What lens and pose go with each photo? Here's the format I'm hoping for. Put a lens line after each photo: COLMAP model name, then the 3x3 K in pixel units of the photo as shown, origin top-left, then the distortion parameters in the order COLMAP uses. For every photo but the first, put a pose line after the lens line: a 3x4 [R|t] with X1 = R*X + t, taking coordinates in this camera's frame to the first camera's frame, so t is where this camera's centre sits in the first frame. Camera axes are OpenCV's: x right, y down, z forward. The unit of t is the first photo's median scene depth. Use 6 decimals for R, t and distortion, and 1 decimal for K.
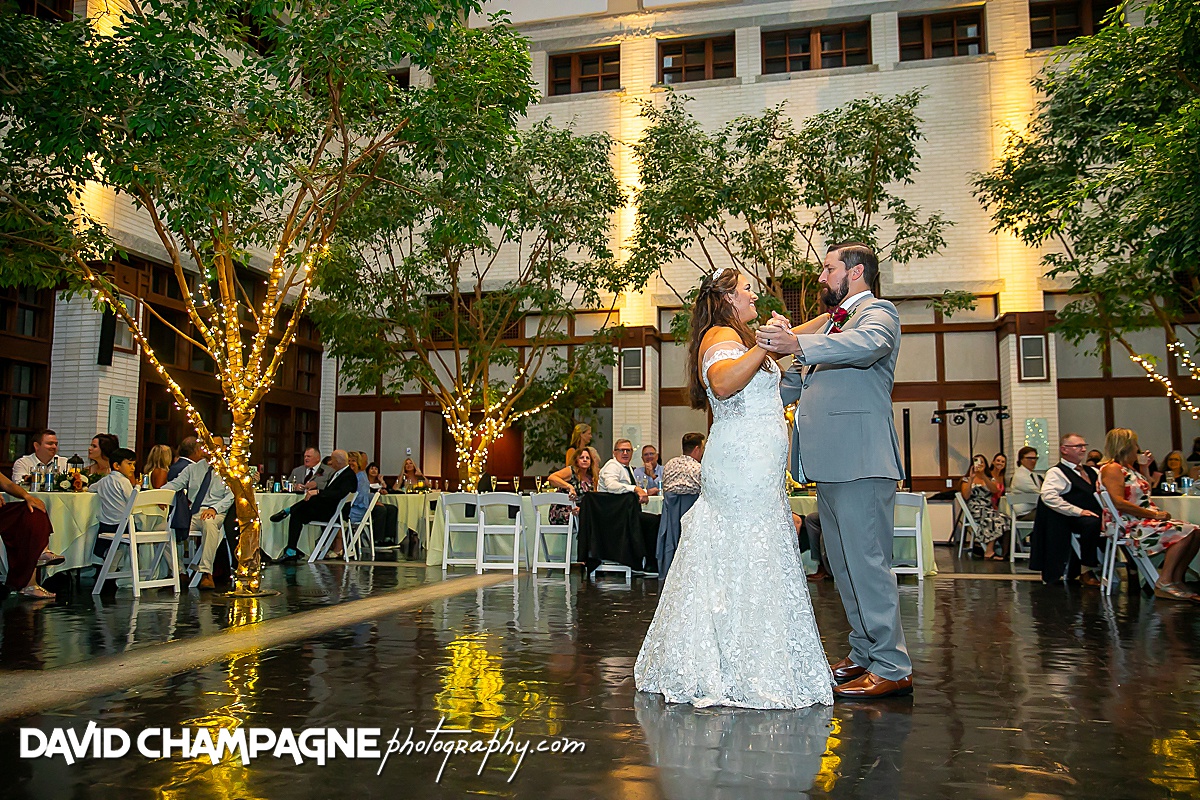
lens RADIAL K [[897.8, 0, 597.1], [0, 897.8, 405.4], [0, 0, 1]] dist [-0.092950, 0.104352]
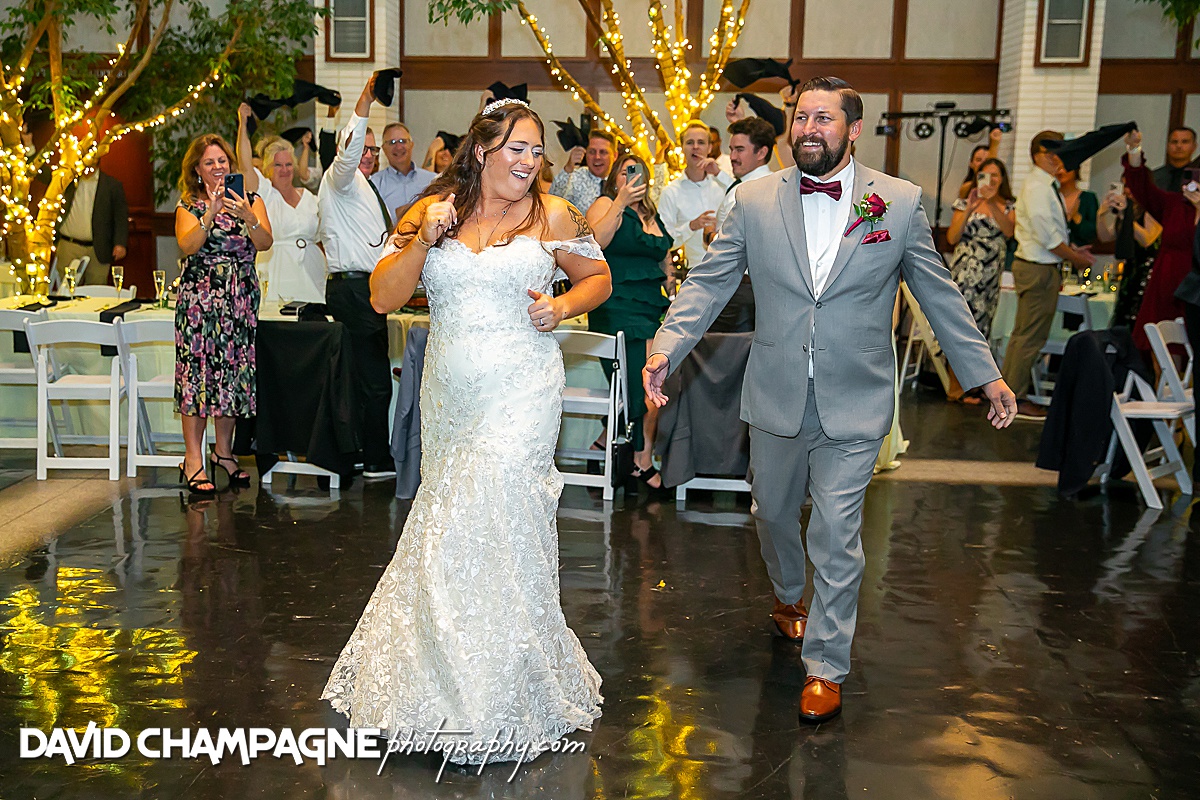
lens RADIAL K [[1380.0, 0, 517.9], [0, 1380.0, 400.8], [0, 0, 1]] dist [0.011385, 0.061344]
pose [[0.988972, -0.015282, 0.147310, 0.018529], [-0.023615, 0.965662, 0.258725, -0.054855], [-0.146205, -0.259350, 0.954652, 0.187323]]
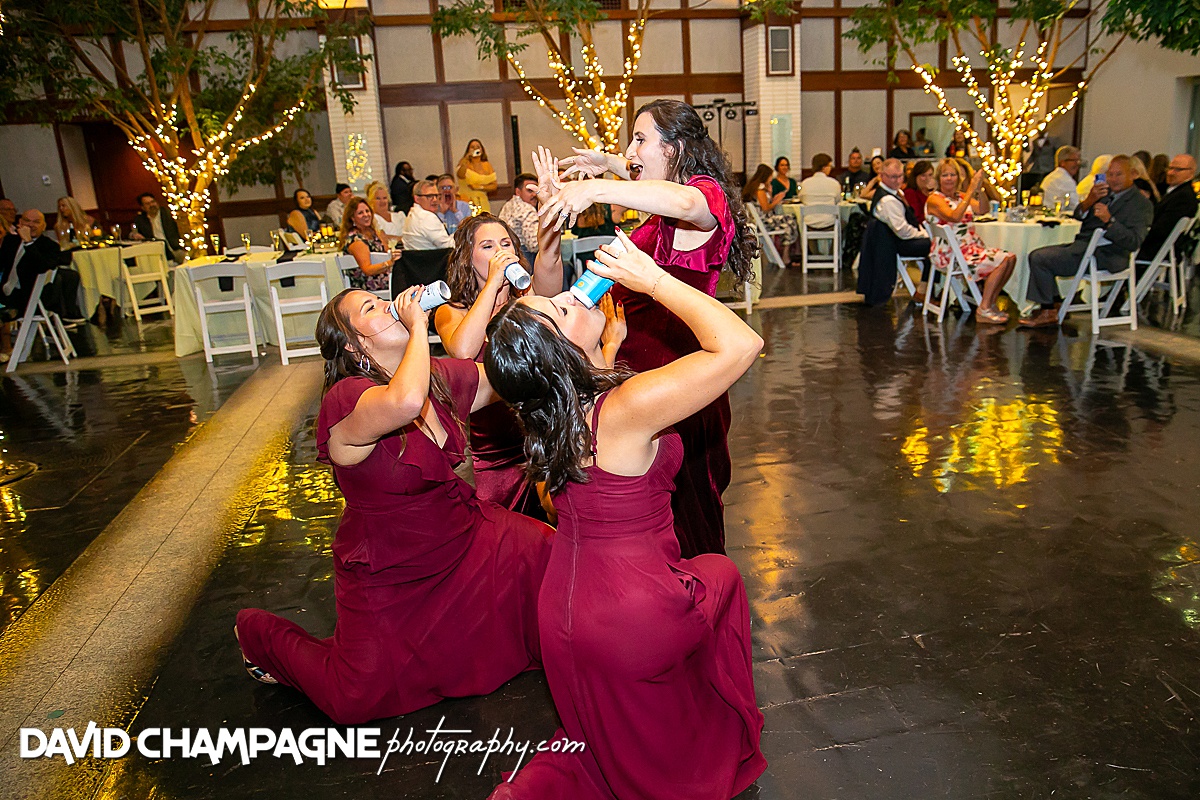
lens RADIAL K [[899.9, 0, 663.6], [0, 899.9, 406.9], [0, 0, 1]] dist [-0.118477, 0.100122]
pose [[0.895466, -0.165192, 0.413342, -0.125648], [0.004712, 0.932055, 0.362286, -0.054308], [-0.445105, -0.322467, 0.835402, 0.140575]]
